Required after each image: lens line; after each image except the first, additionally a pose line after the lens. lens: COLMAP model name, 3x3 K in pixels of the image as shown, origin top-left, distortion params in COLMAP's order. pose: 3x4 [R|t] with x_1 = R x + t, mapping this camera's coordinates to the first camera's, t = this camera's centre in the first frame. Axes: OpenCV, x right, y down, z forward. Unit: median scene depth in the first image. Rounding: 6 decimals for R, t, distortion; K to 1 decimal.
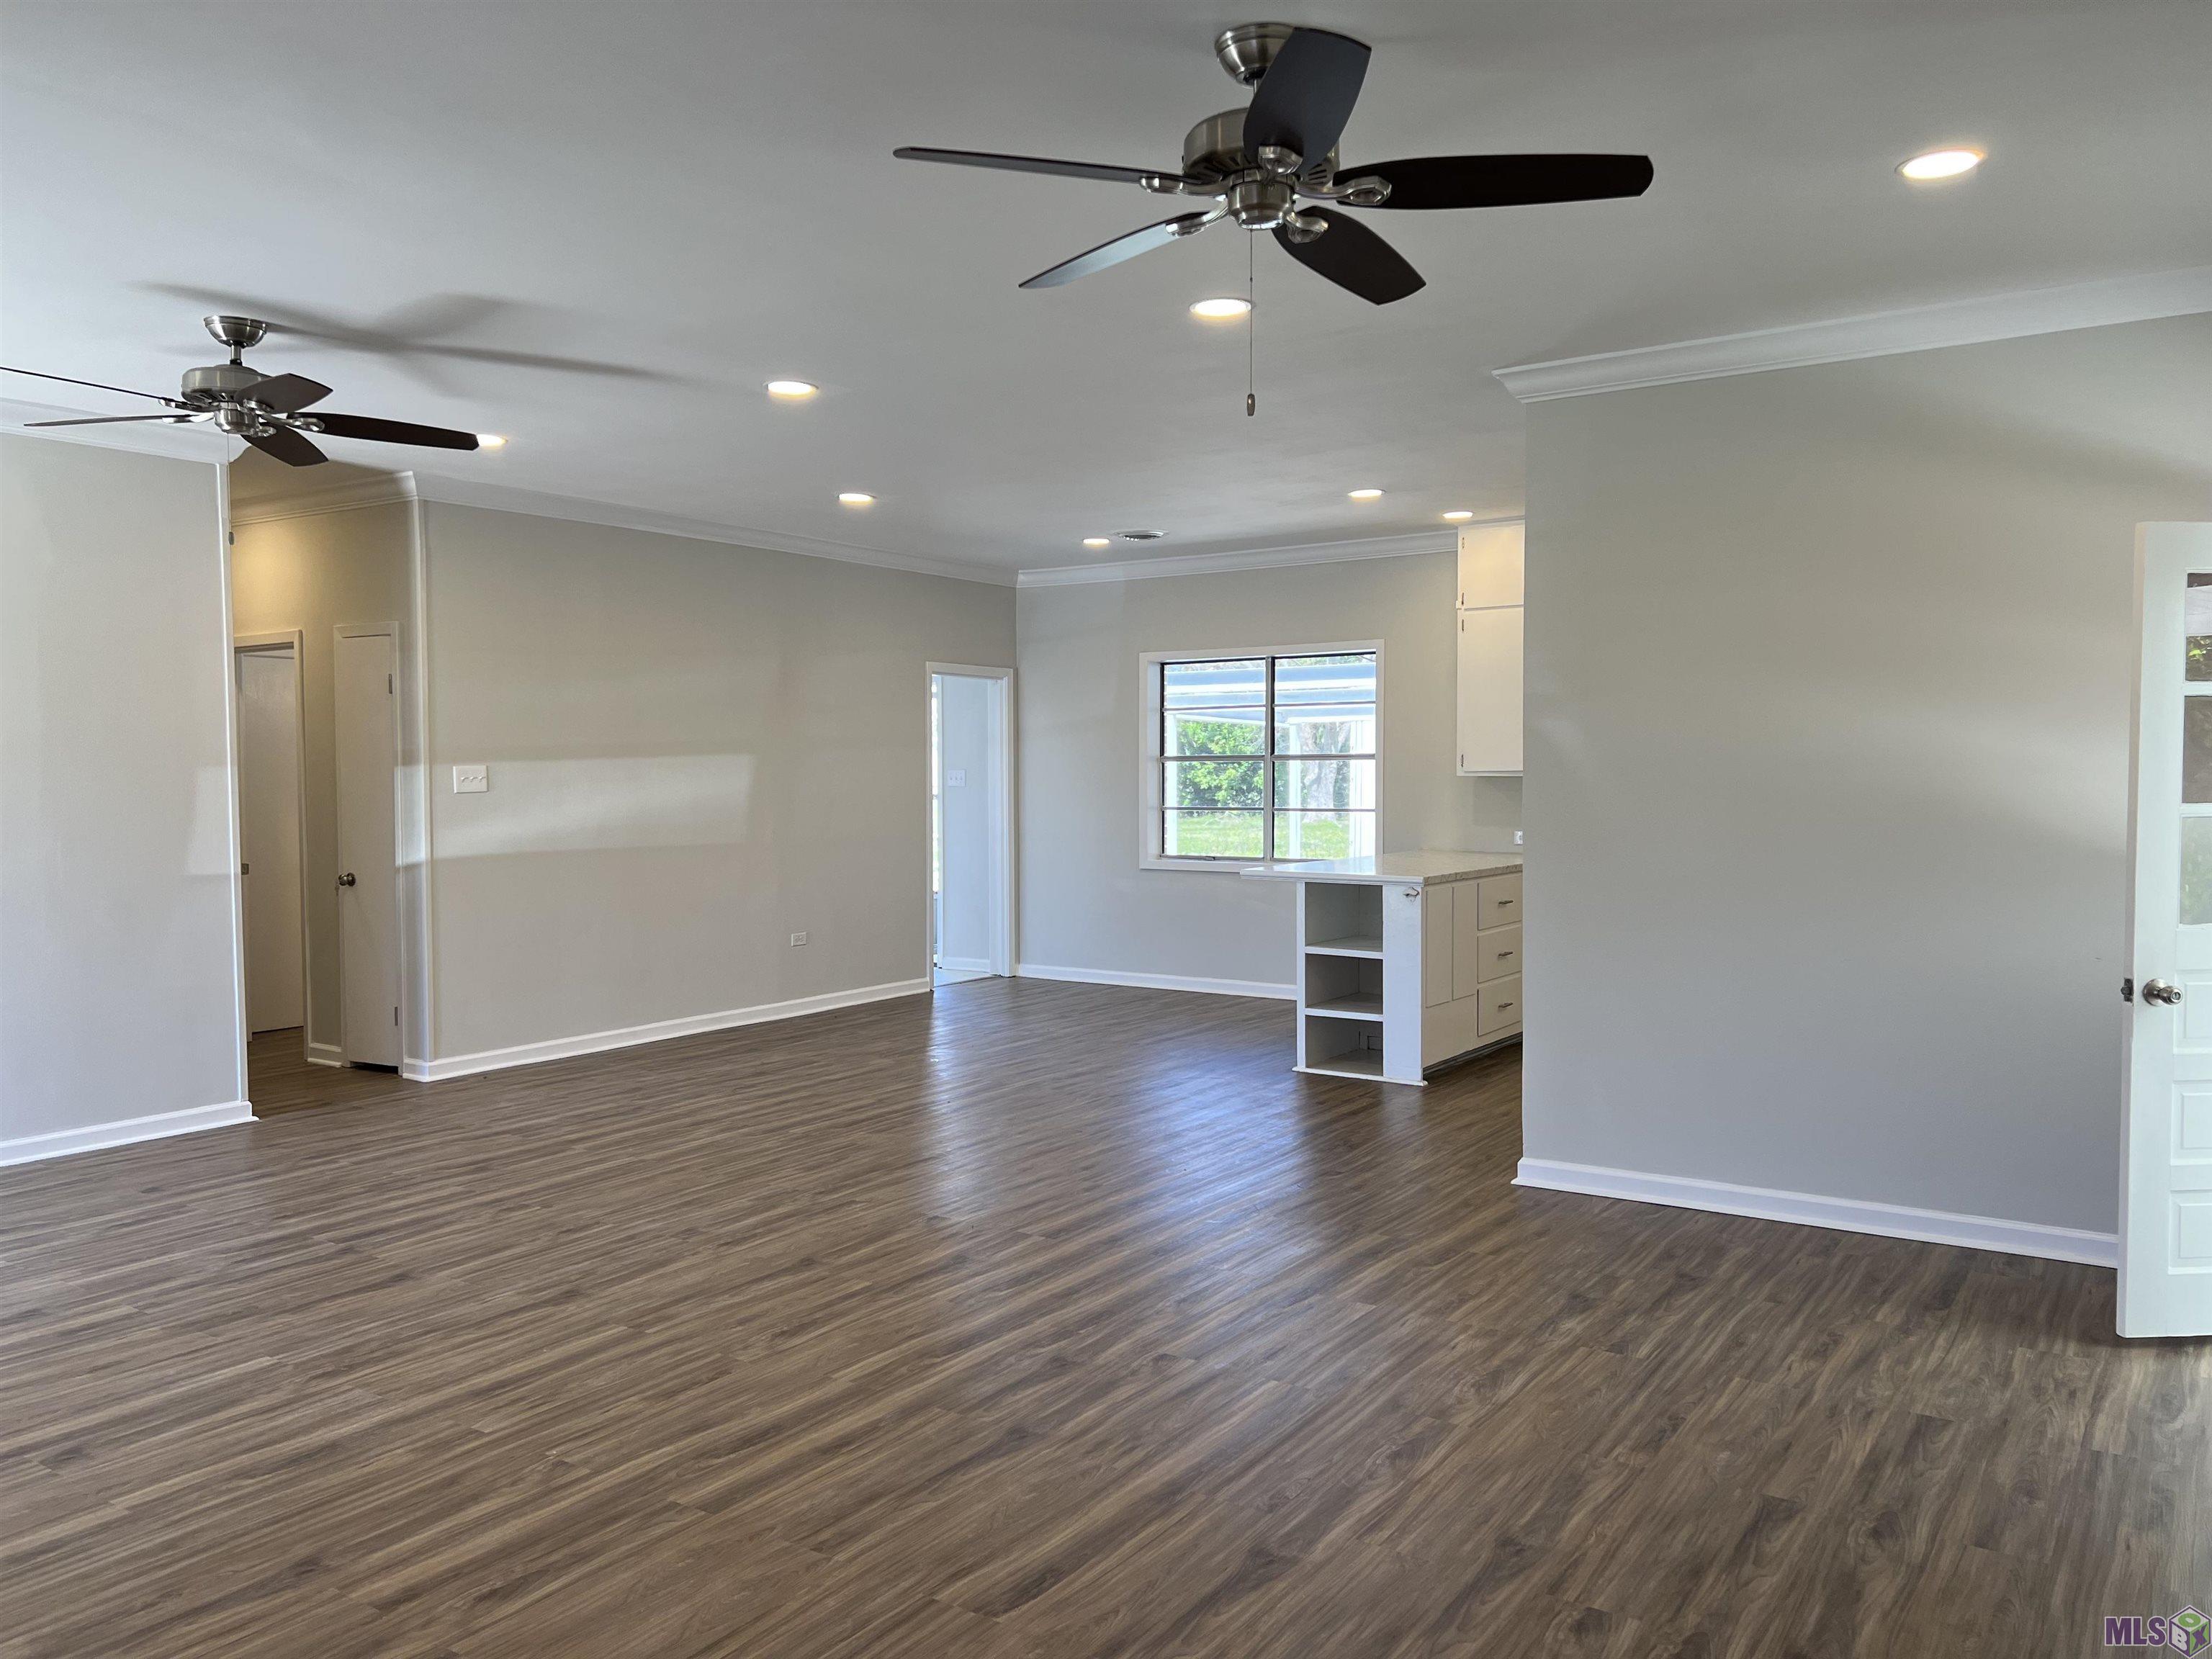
lens RADIAL K [[1647.0, 0, 1111.8], [0, 1647.0, 824.1], [0, 0, 1]] dist [0.044610, -0.024829]
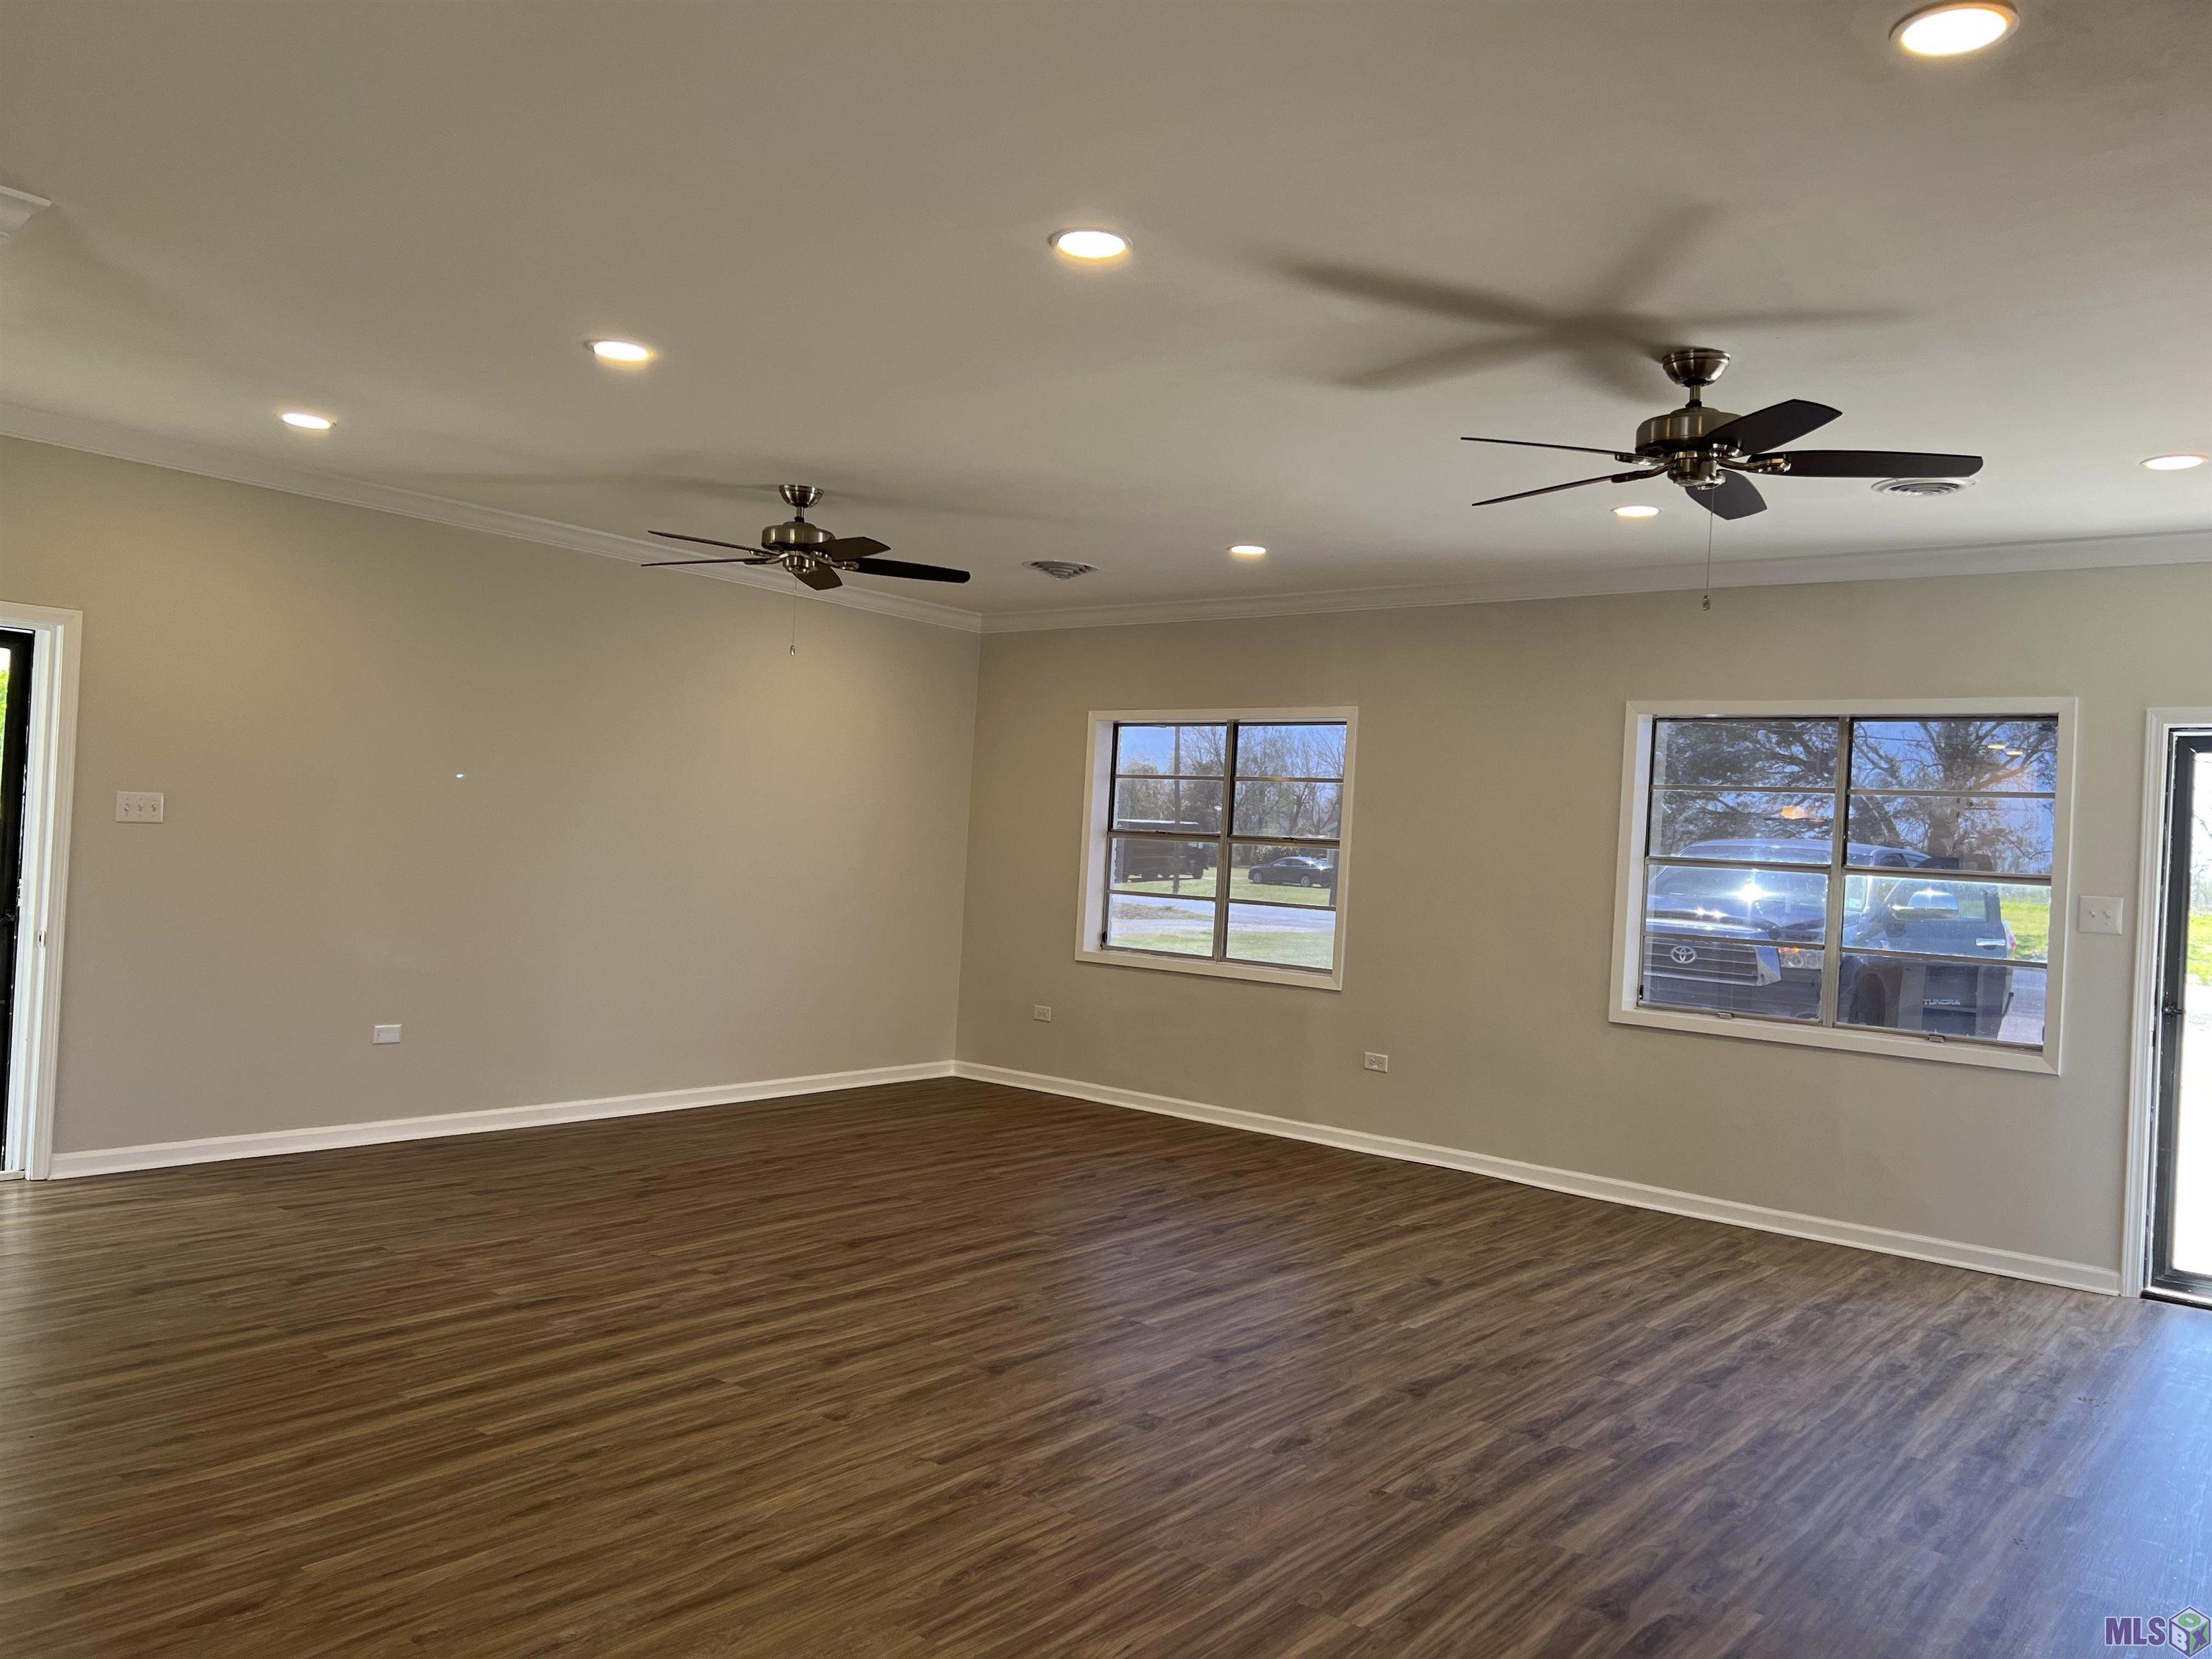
lens RADIAL K [[1647.0, 0, 1094.0], [0, 1647.0, 833.3], [0, 0, 1]] dist [0.044610, -0.024829]
pose [[-0.994870, -0.048750, 0.088644, -0.319578], [-0.046020, 0.998409, 0.032584, -0.071114], [-0.090092, 0.028338, -0.995530, 1.993569]]
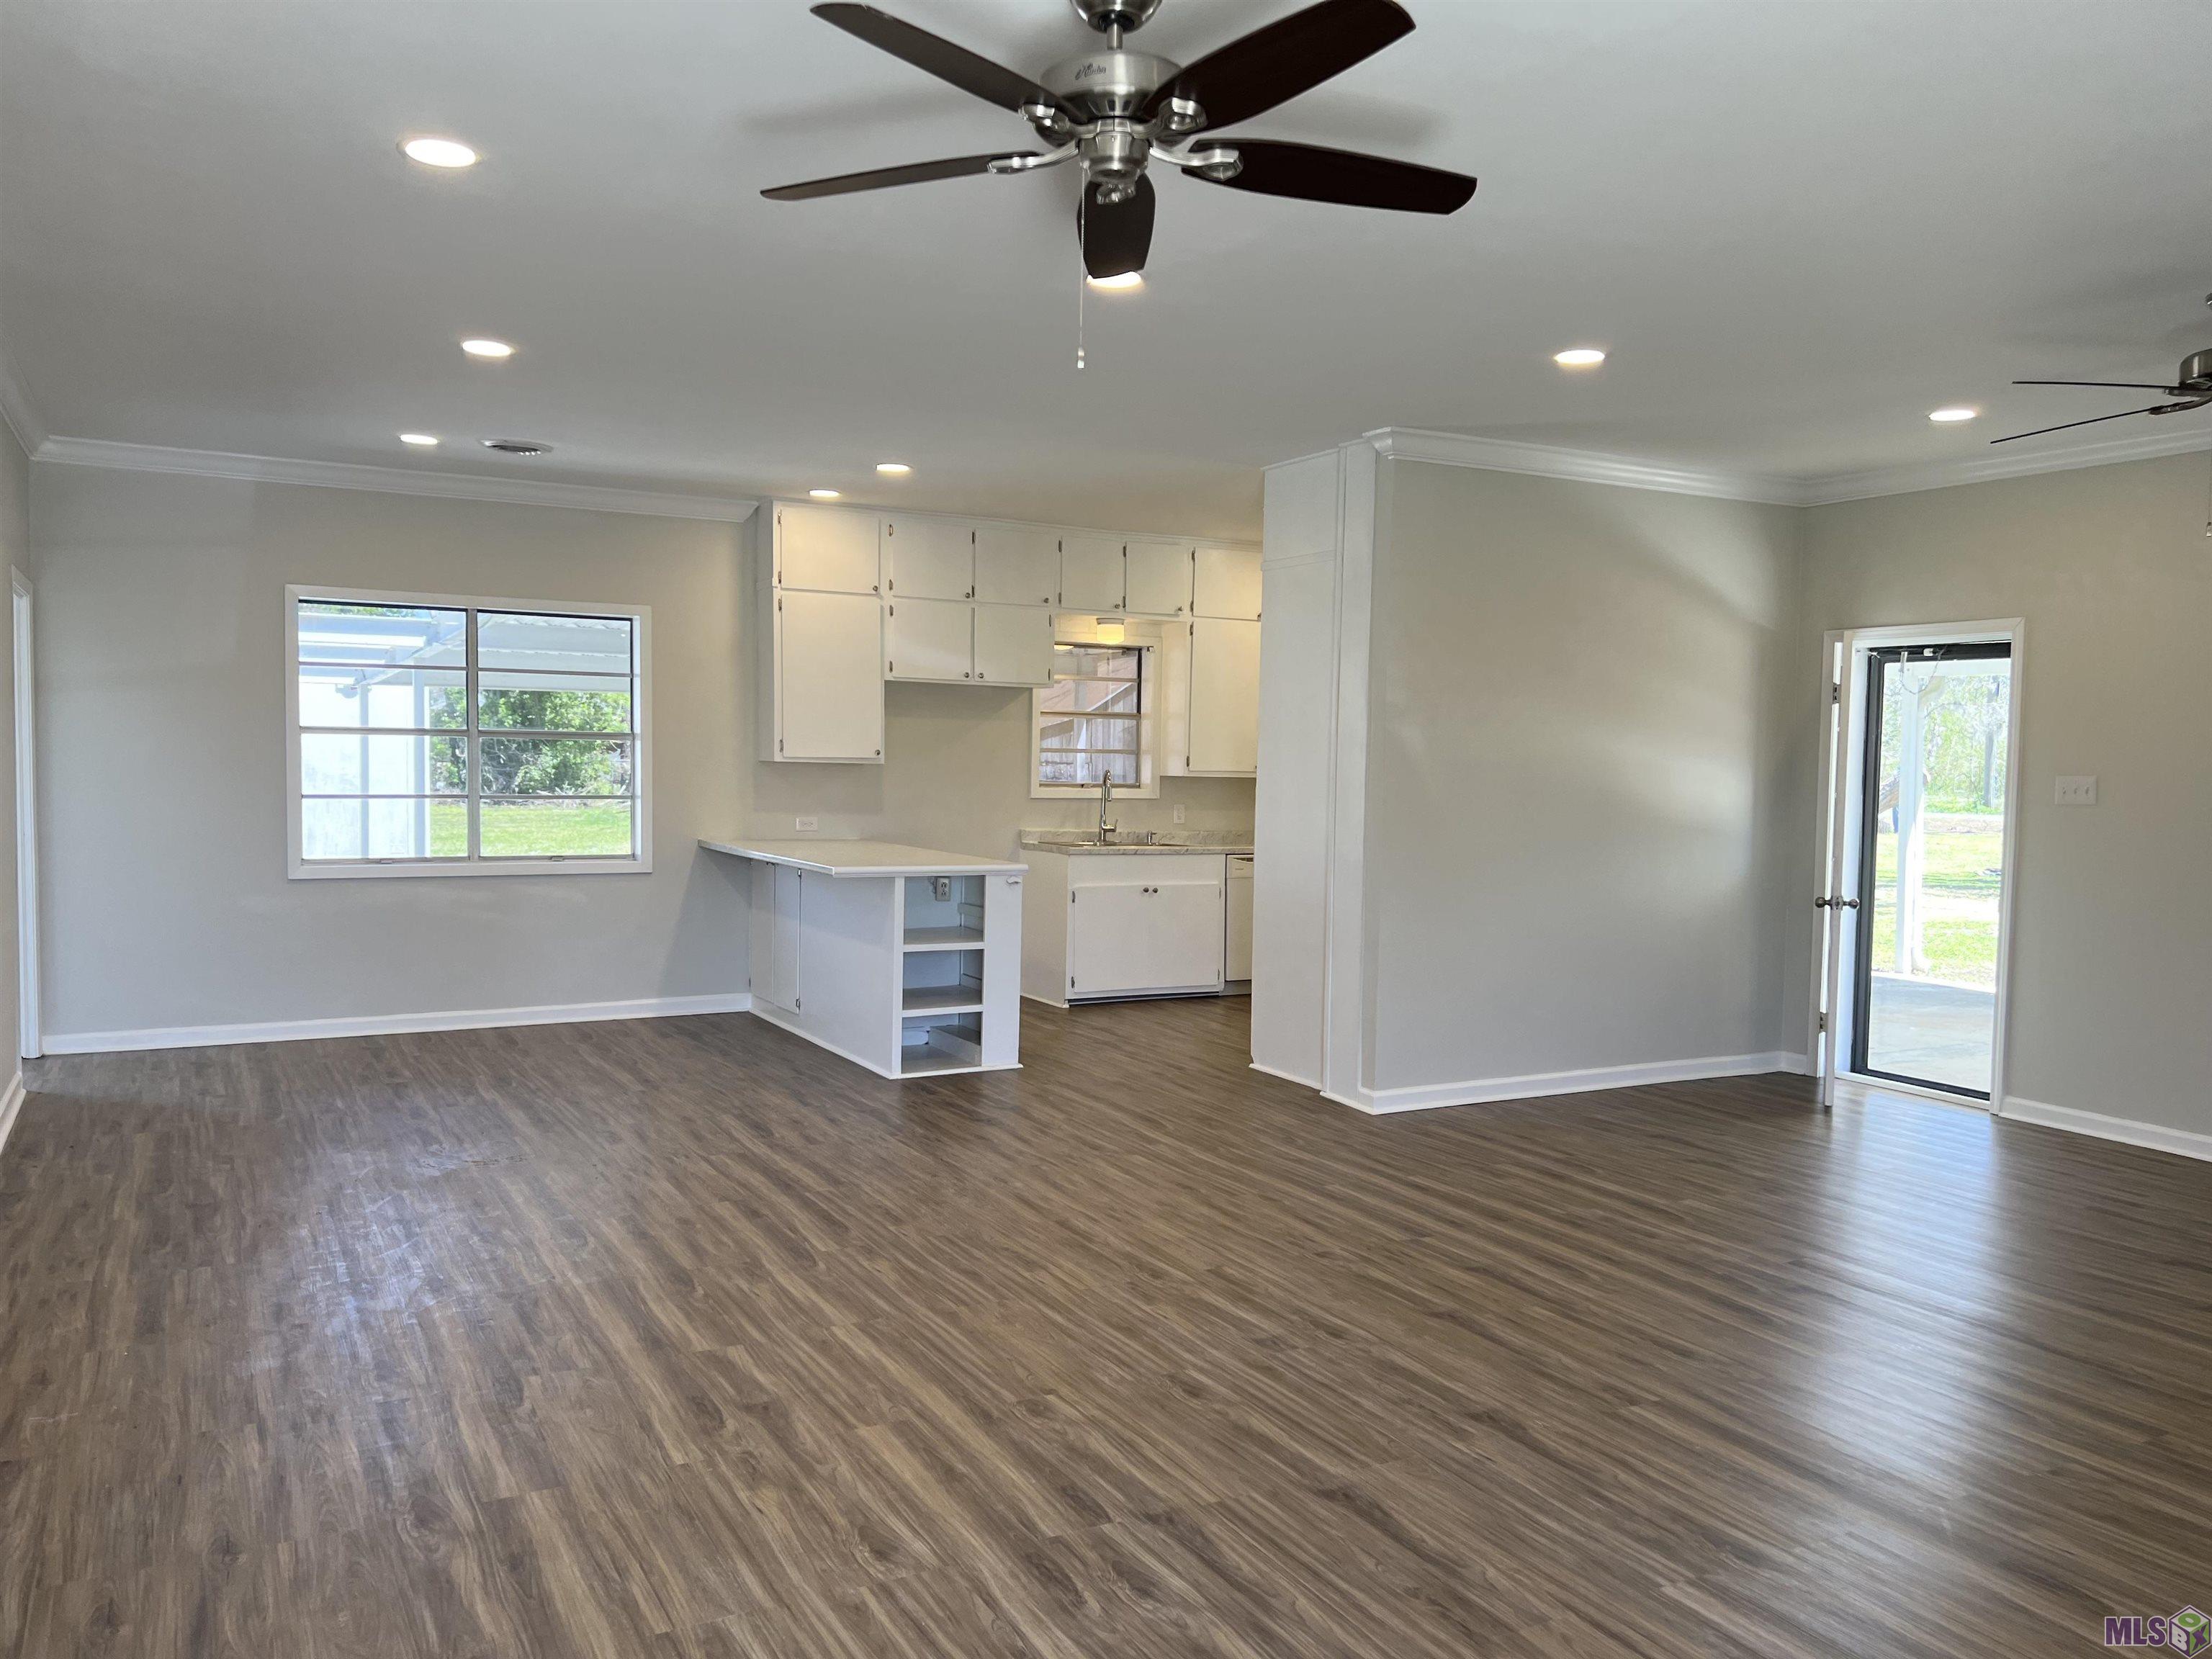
lens RADIAL K [[1647.0, 0, 1114.9], [0, 1647.0, 735.3], [0, 0, 1]] dist [0.044610, -0.024829]
pose [[0.456107, 0.024844, 0.889578, -1.112684], [0.009775, 0.999410, -0.032923, -0.020493], [-0.889871, 0.023712, 0.455595, 0.776119]]
